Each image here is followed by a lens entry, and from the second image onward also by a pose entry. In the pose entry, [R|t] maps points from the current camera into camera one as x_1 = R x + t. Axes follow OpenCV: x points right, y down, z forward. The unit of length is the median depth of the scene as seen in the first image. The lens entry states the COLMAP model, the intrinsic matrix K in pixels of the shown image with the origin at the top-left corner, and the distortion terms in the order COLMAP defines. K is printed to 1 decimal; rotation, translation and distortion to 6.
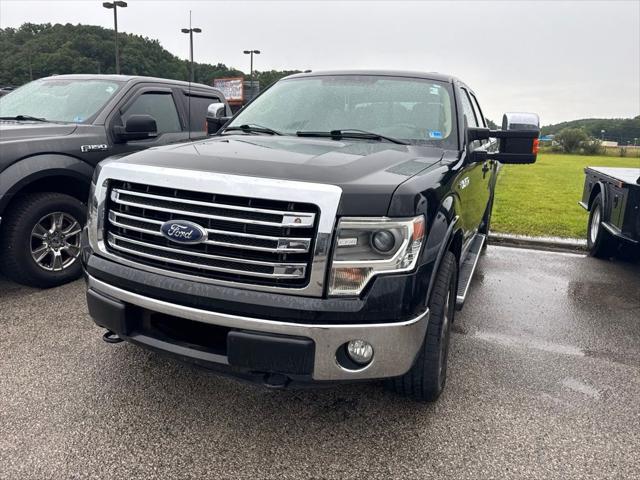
lens RADIAL K [[446.9, 0, 344.5], [0, 446.9, 261.9], [0, 0, 1]] dist [0.001322, -0.002964]
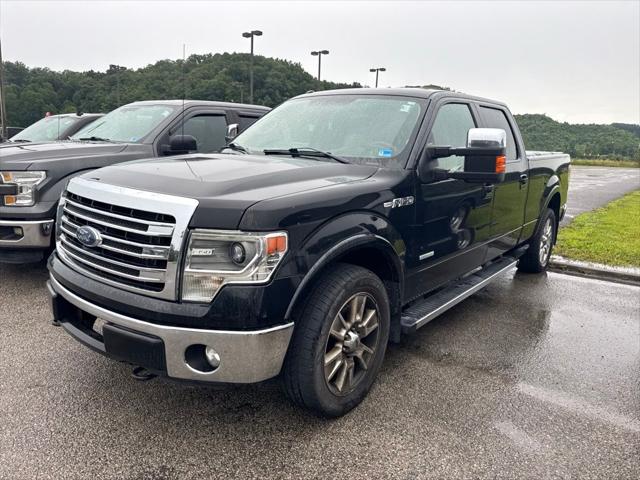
lens RADIAL K [[453.8, 0, 348.0], [0, 453.8, 264.4], [0, 0, 1]] dist [0.001255, -0.002222]
pose [[0.961797, 0.063595, -0.266273, 0.484670], [-0.071715, 0.997207, -0.020872, -0.013160], [0.264202, 0.039170, 0.963672, 0.023683]]
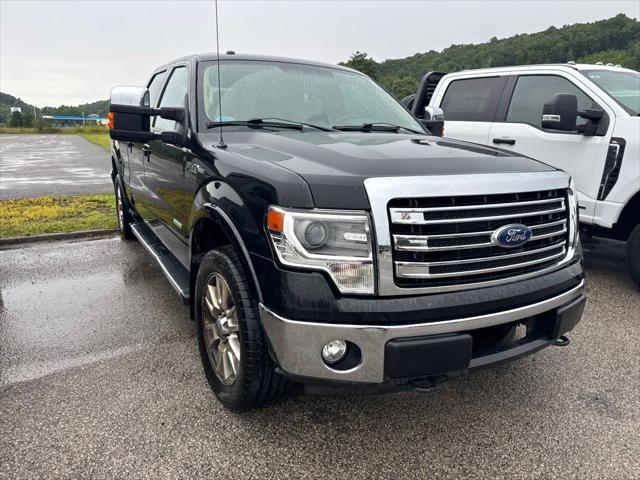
lens RADIAL K [[425.8, 0, 340.7], [0, 425.8, 256.3], [0, 0, 1]] dist [0.004157, 0.000421]
pose [[0.626357, -0.253044, 0.737323, -1.017275], [0.220773, 0.964706, 0.143534, -0.188536], [-0.747620, 0.072878, 0.660116, 0.515786]]
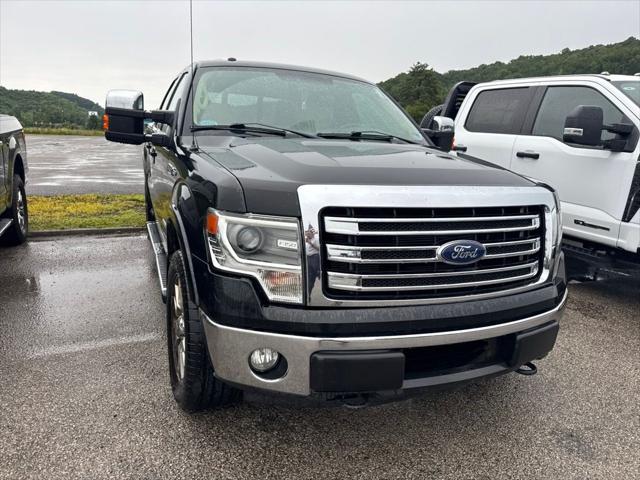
lens RADIAL K [[428.8, 0, 339.6], [0, 428.8, 261.7], [0, 0, 1]] dist [0.002473, -0.000235]
pose [[0.717729, -0.205456, 0.665322, -0.889913], [0.176820, 0.977936, 0.111245, -0.149754], [-0.673498, 0.037798, 0.738222, 0.396278]]
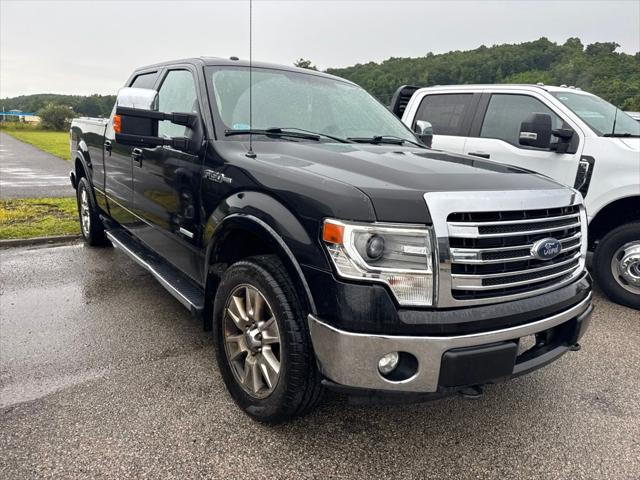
lens RADIAL K [[422.8, 0, 335.5], [0, 422.8, 263.3], [0, 0, 1]] dist [0.005768, 0.000004]
pose [[0.536708, -0.253102, 0.804912, -1.120992], [0.201362, 0.964808, 0.169114, -0.235905], [-0.819389, 0.071314, 0.568785, 0.654096]]
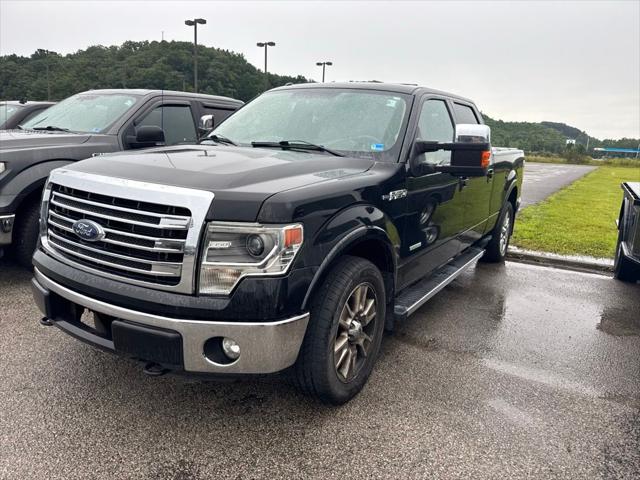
lens RADIAL K [[448.8, 0, 346.1], [0, 448.8, 270.4], [0, 0, 1]] dist [0.004725, -0.005332]
pose [[0.986871, 0.050723, -0.153339, 0.361535], [-0.051502, 0.998672, -0.001110, 0.001984], [0.153080, 0.008993, 0.988173, -0.019100]]
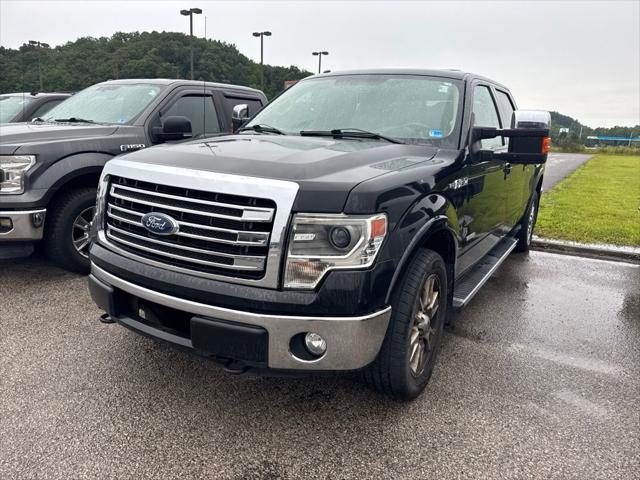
lens RADIAL K [[448.8, 0, 346.1], [0, 448.8, 270.4], [0, 0, 1]] dist [0.004725, -0.005332]
pose [[0.989287, 0.039380, -0.140574, 0.190169], [-0.037412, 0.999162, 0.016617, 0.008716], [0.141111, -0.011180, 0.989931, -0.011464]]
